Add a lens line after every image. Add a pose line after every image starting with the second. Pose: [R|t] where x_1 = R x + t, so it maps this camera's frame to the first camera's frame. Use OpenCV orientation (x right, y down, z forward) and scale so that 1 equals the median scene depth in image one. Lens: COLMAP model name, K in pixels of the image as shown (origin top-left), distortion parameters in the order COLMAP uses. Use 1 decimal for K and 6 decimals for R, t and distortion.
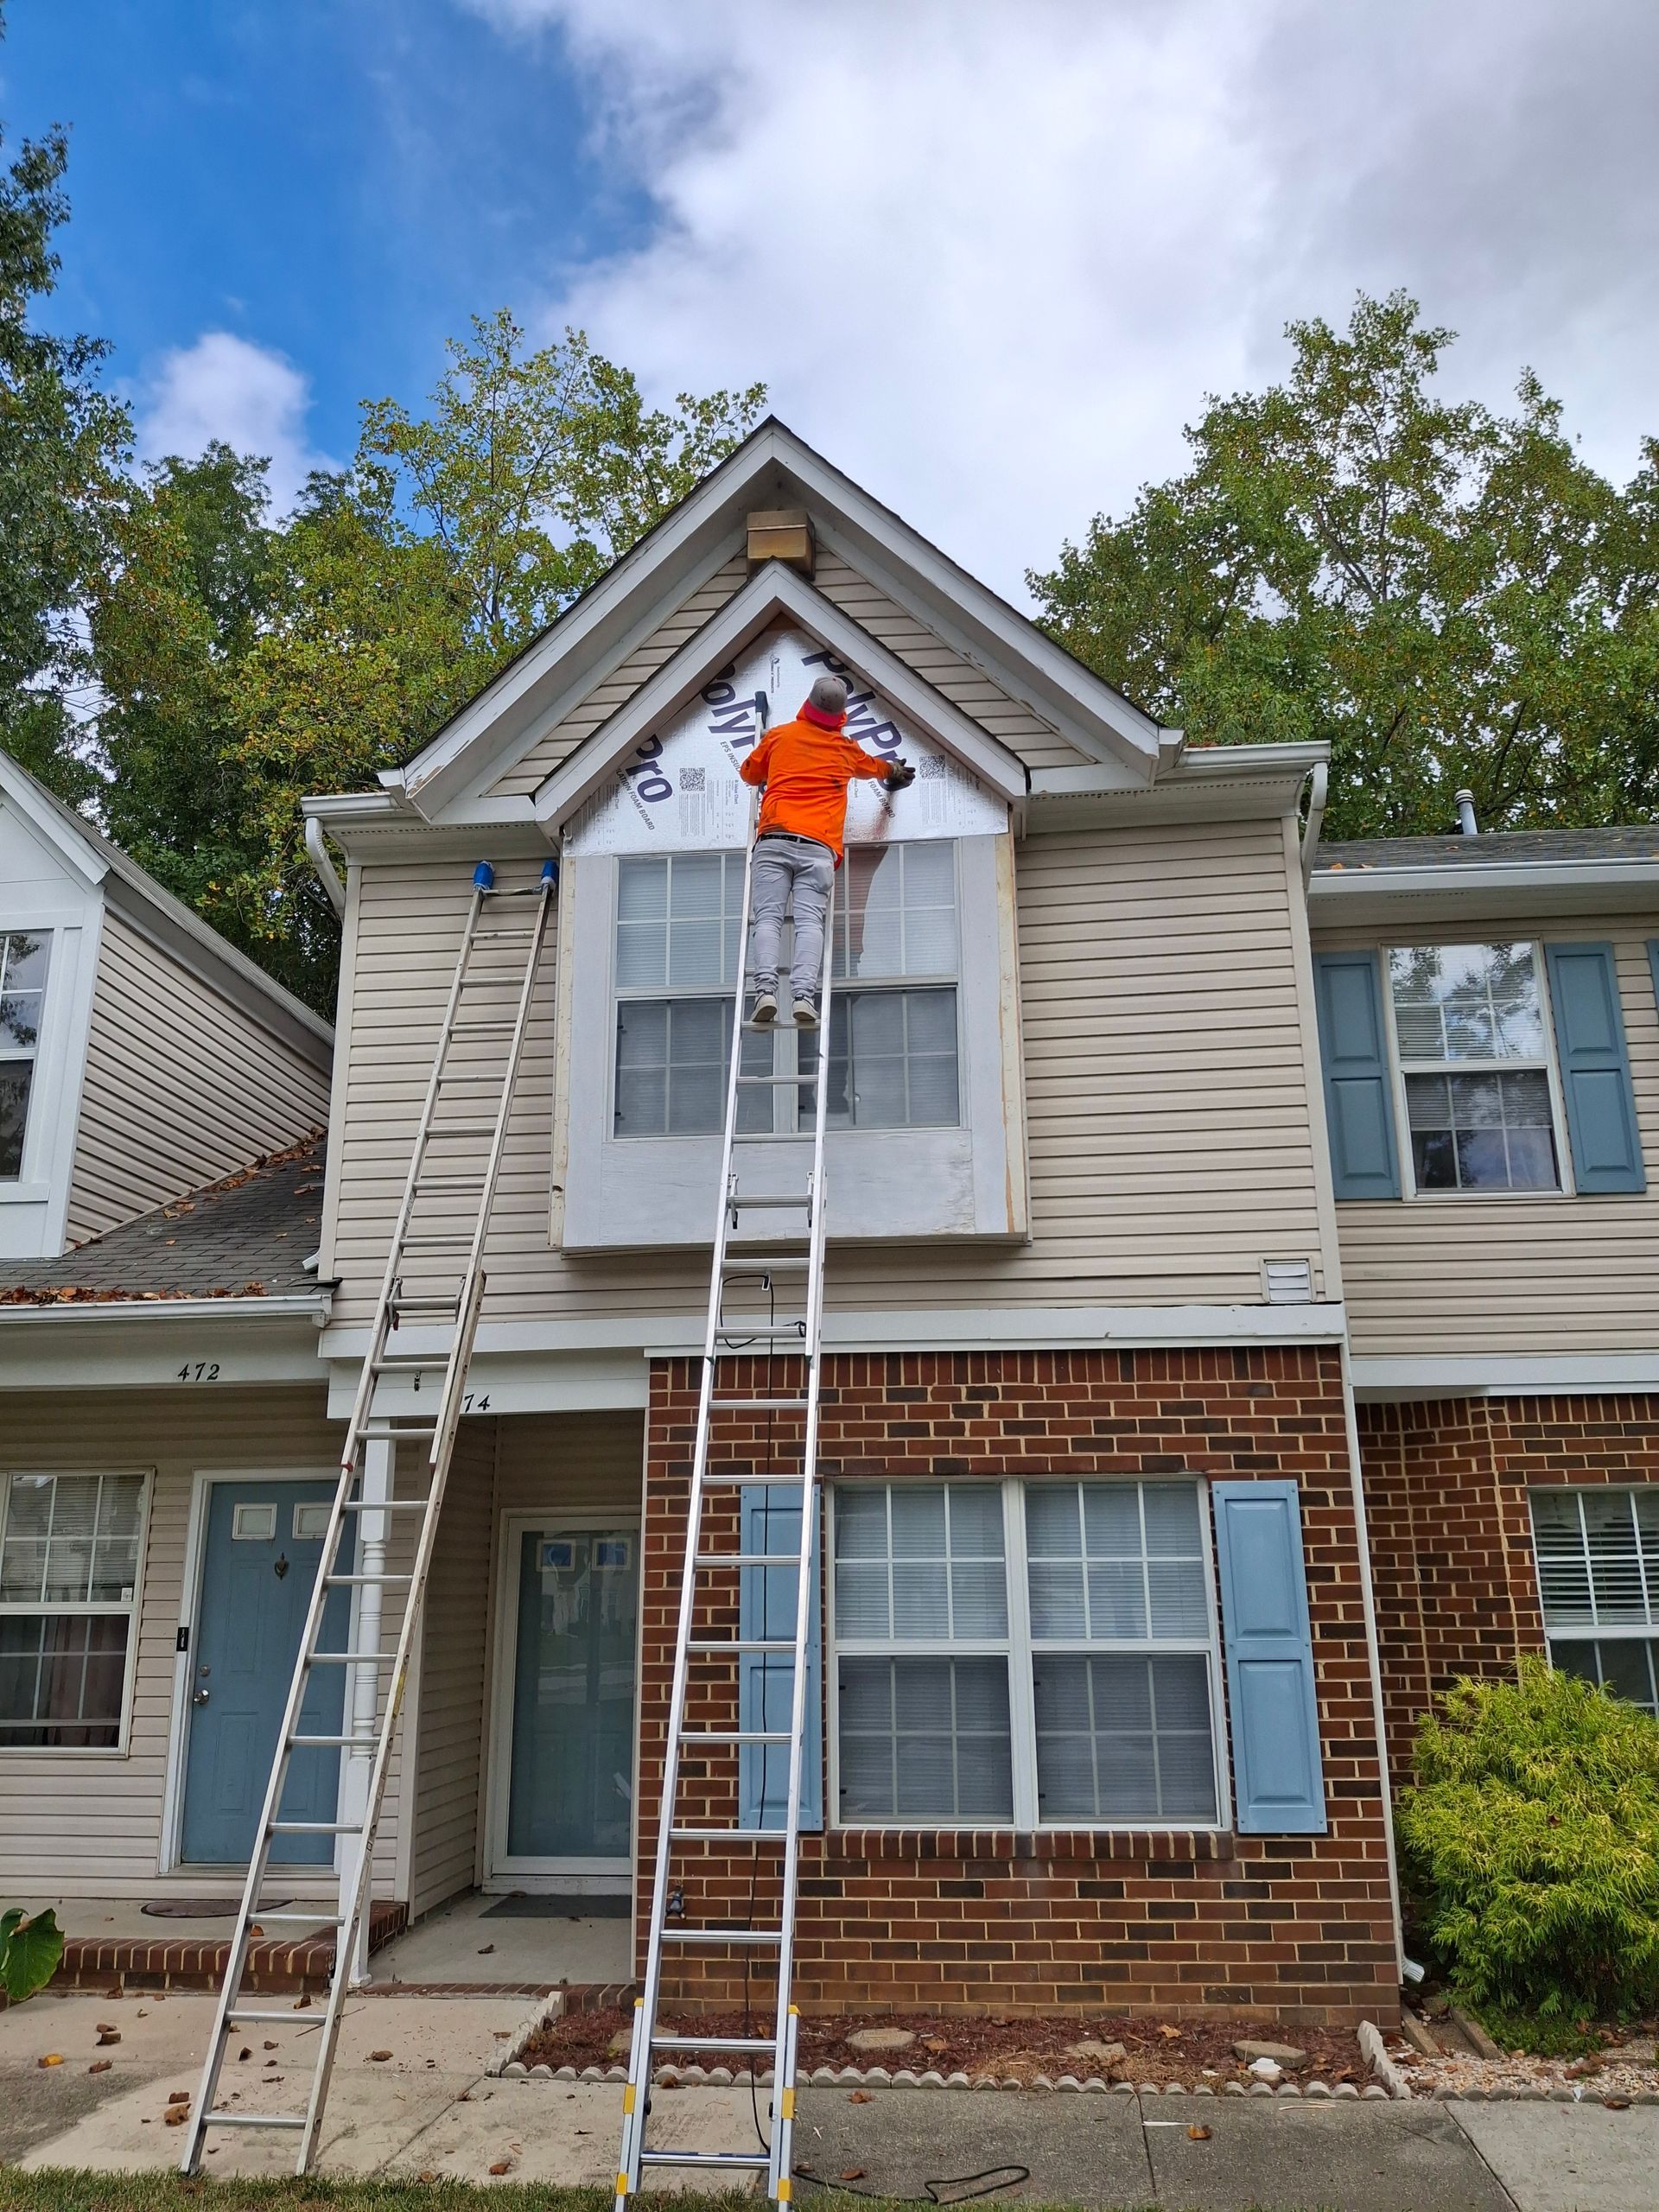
lens RADIAL K [[1640.4, 0, 829.5], [0, 1640.4, 1106.0], [0, 0, 1]] dist [0.122087, -0.230863]
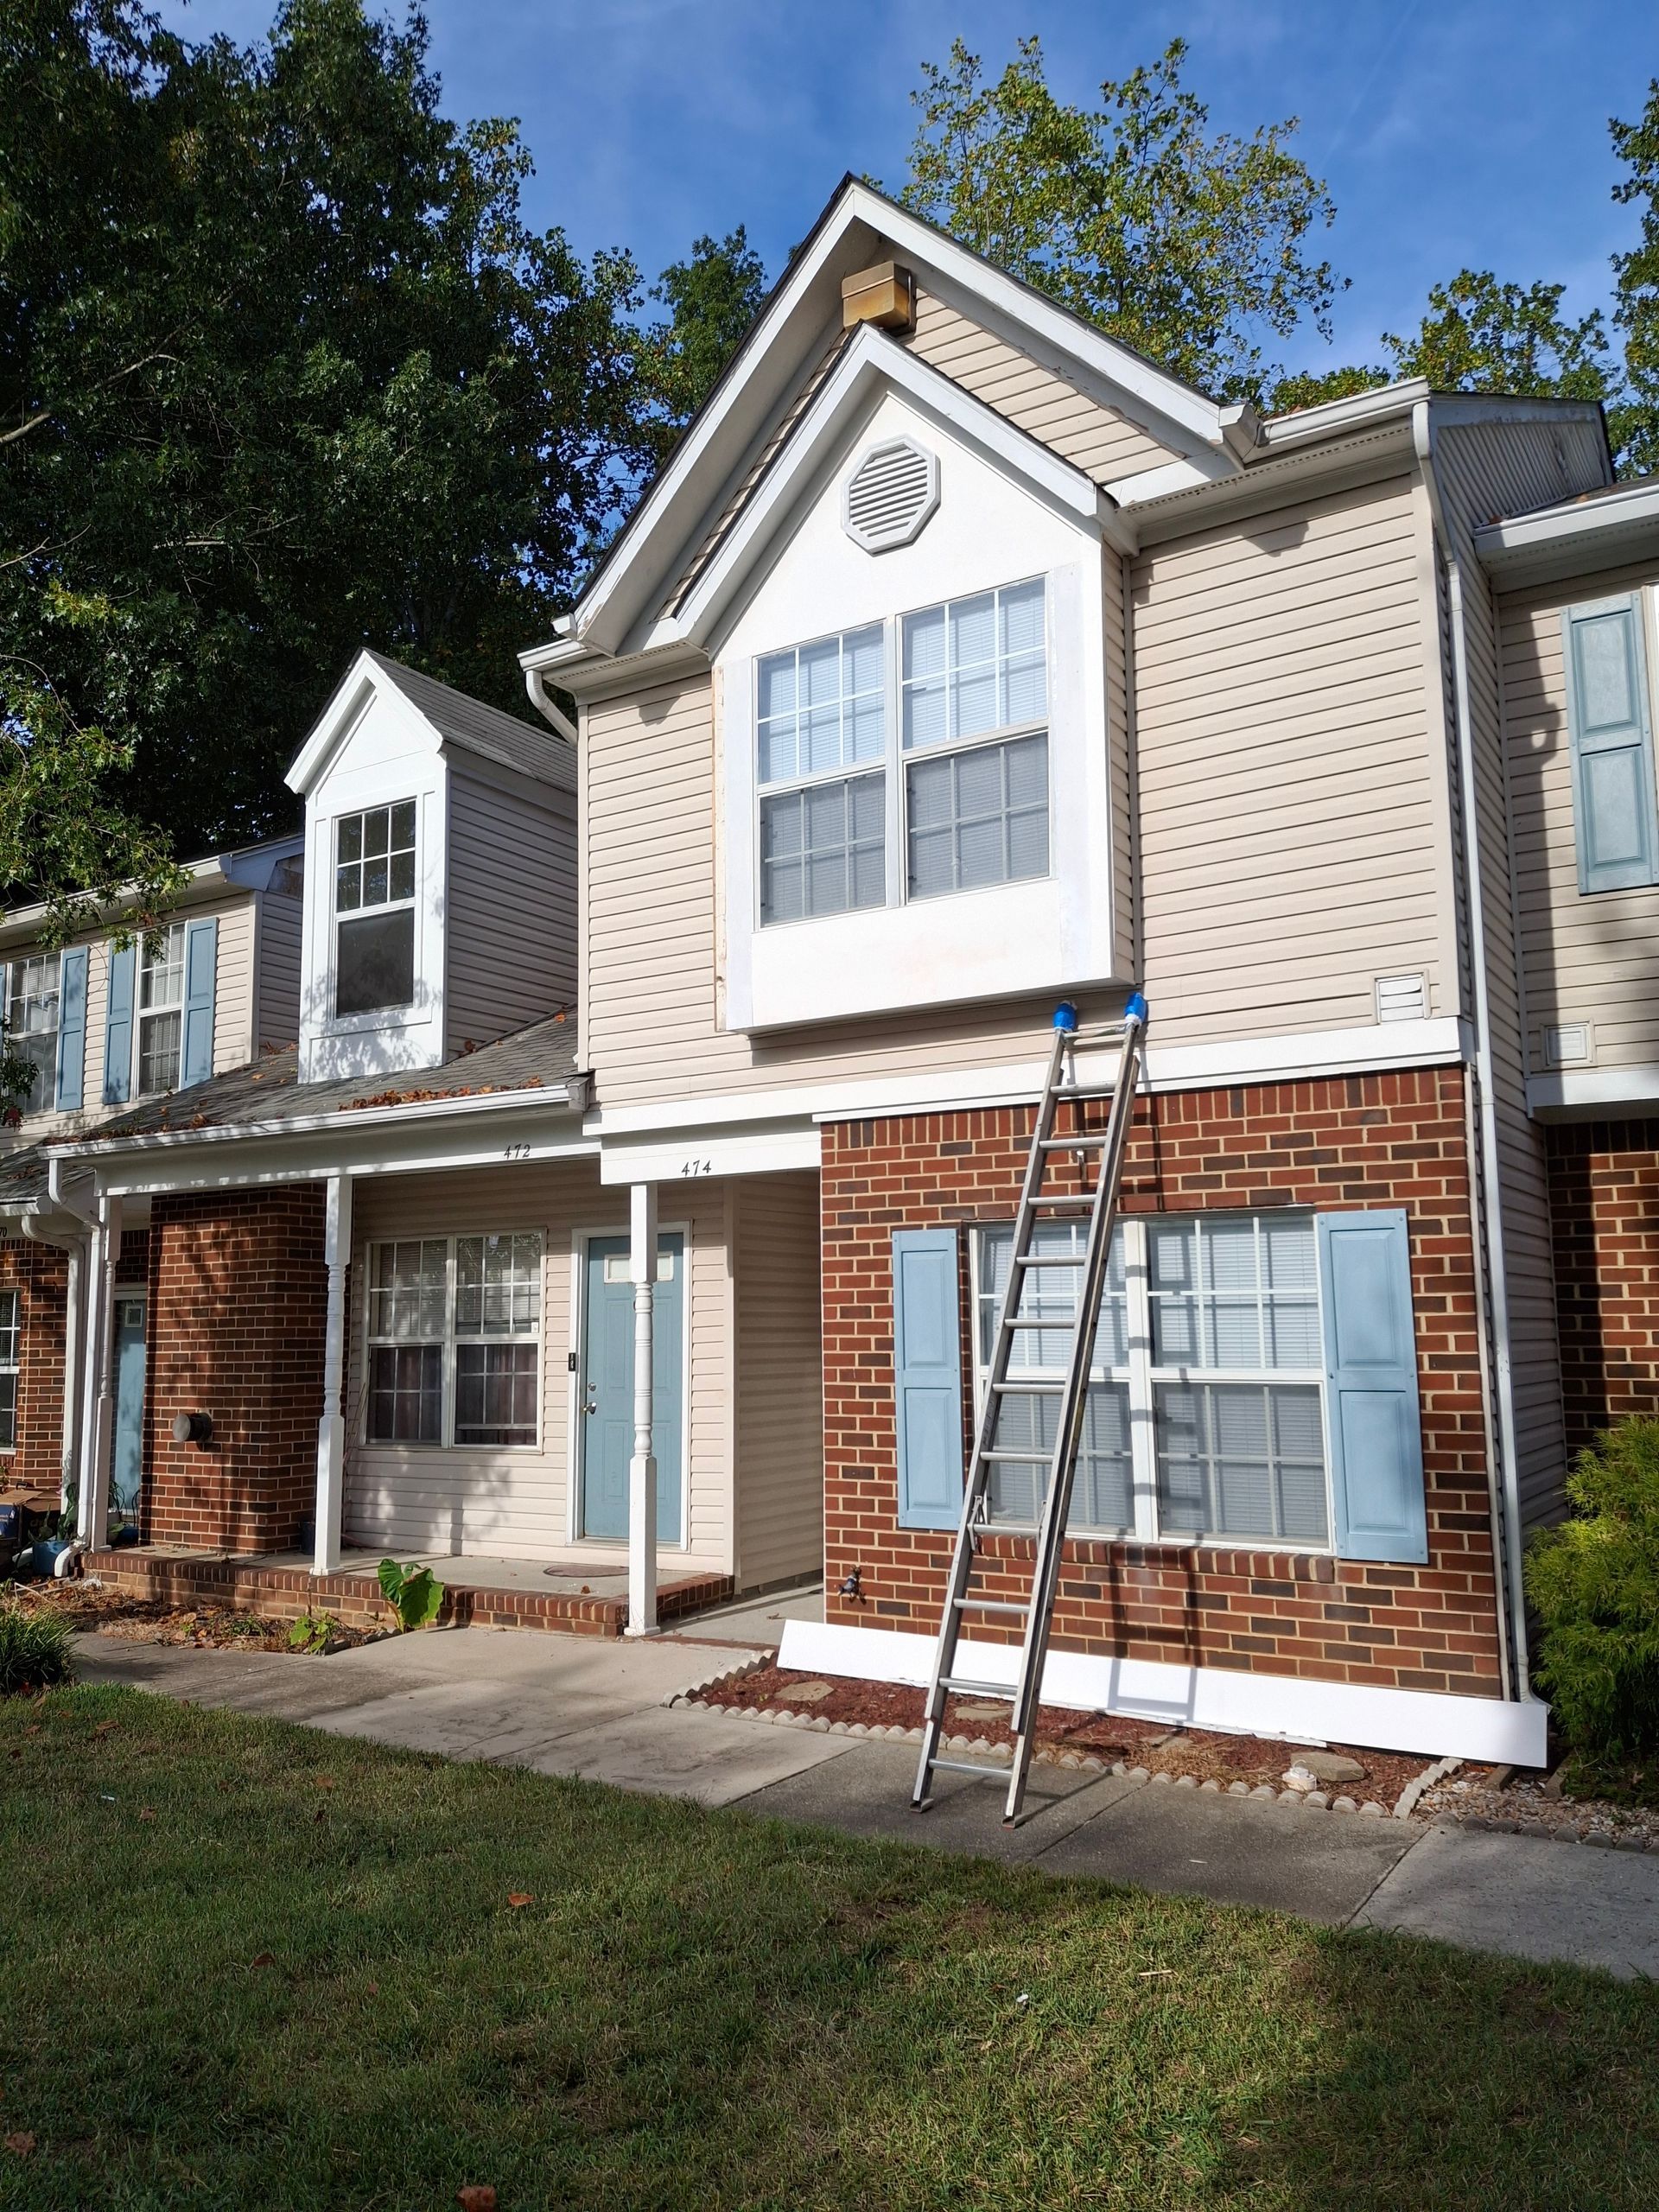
lens RADIAL K [[1640.4, 0, 829.5], [0, 1640.4, 1106.0], [0, 0, 1]] dist [0.122087, -0.230863]
pose [[0.891774, -0.063386, -0.448019, 0.404087], [0.129785, 0.984367, 0.119066, 0.013132], [0.433468, -0.164326, 0.886060, 0.032690]]
